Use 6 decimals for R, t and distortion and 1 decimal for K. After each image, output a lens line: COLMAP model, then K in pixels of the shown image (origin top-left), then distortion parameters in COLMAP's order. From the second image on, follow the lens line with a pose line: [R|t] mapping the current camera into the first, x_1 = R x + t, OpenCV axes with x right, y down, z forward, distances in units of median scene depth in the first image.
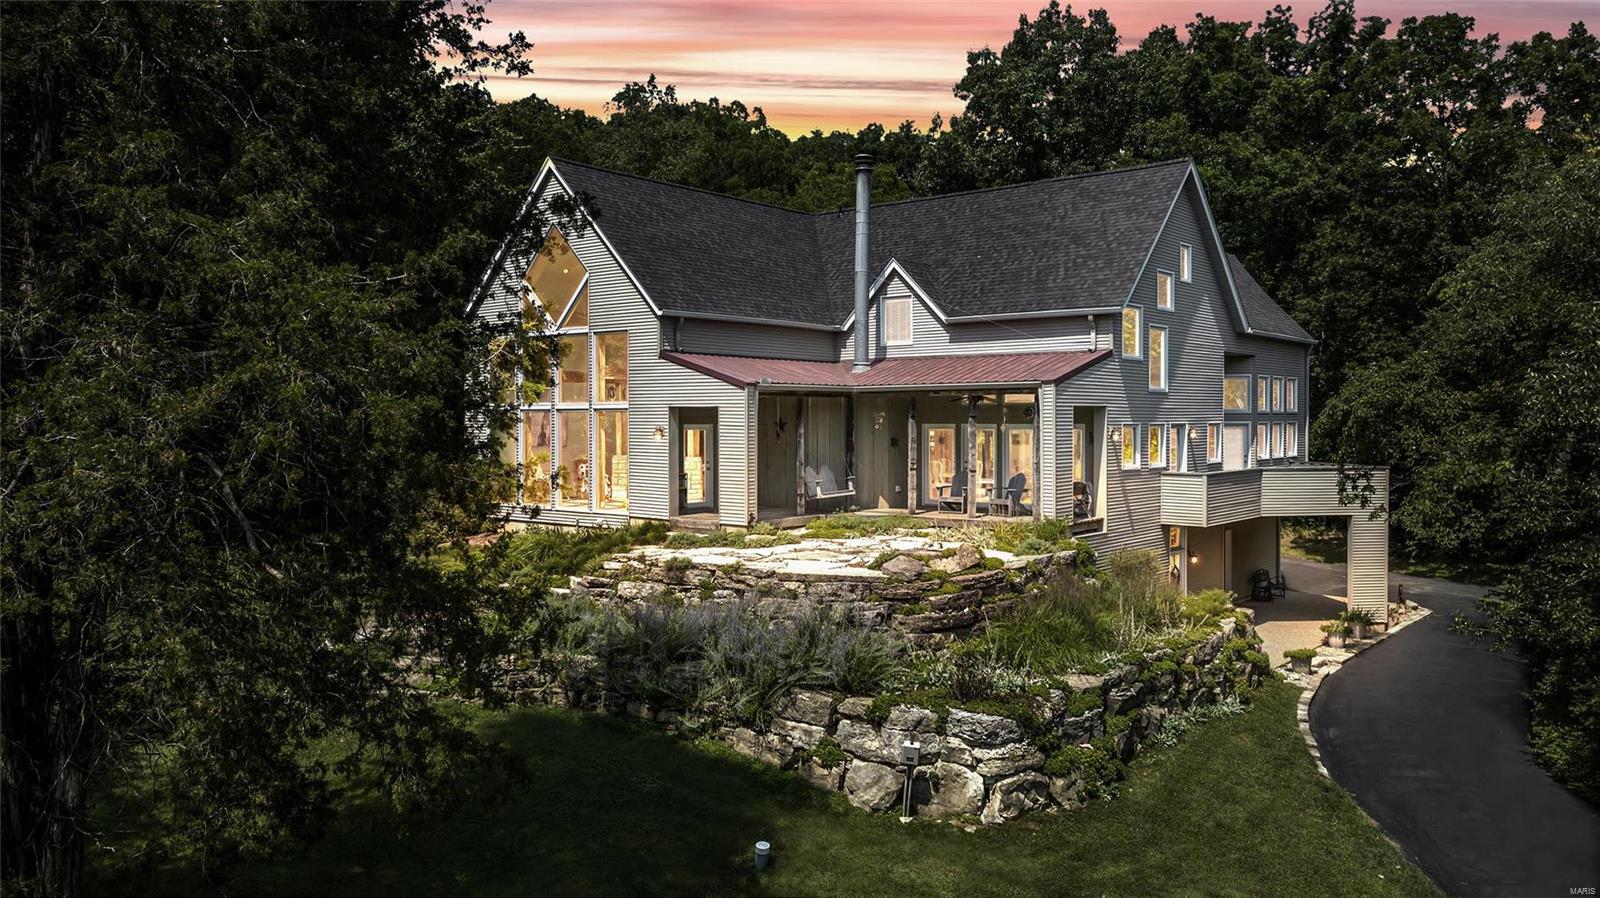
lens RADIAL K [[1125.4, 0, 794.6], [0, 1125.4, 411.6], [0, 0, 1]] dist [0.003665, 0.002121]
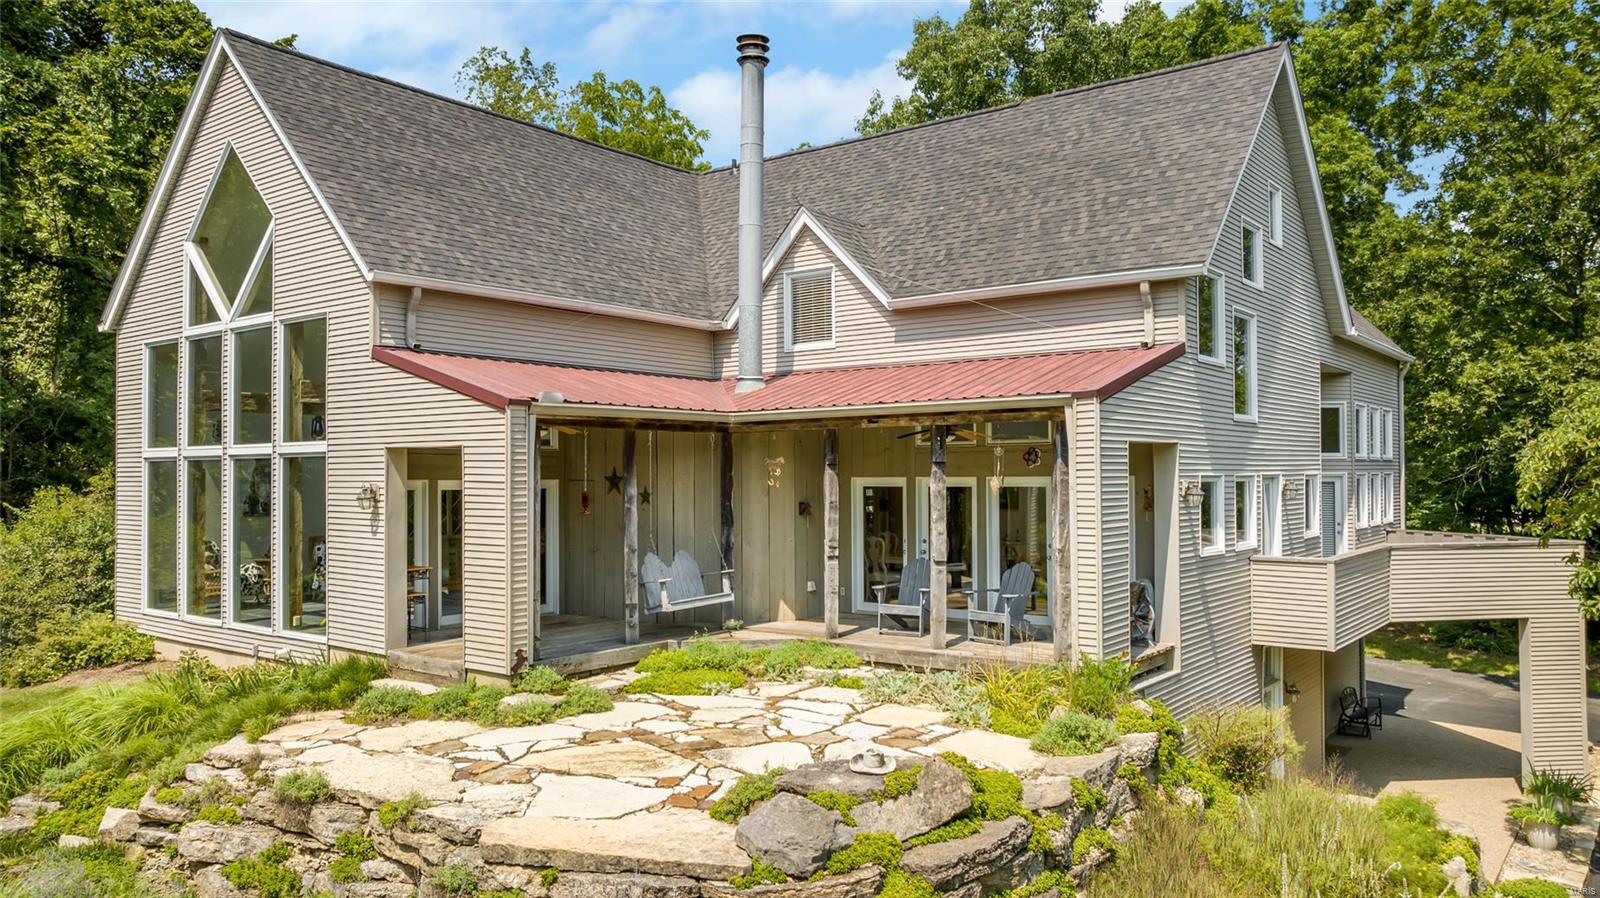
lens RADIAL K [[1143.4, 0, 792.4], [0, 1143.4, 448.3], [0, 0, 1]] dist [-0.015288, 0.005732]
pose [[0.998803, -0.003297, 0.048807, 0.056540], [0.004138, 0.999845, -0.017141, 0.006036], [-0.048743, 0.017322, 0.998661, 0.422696]]
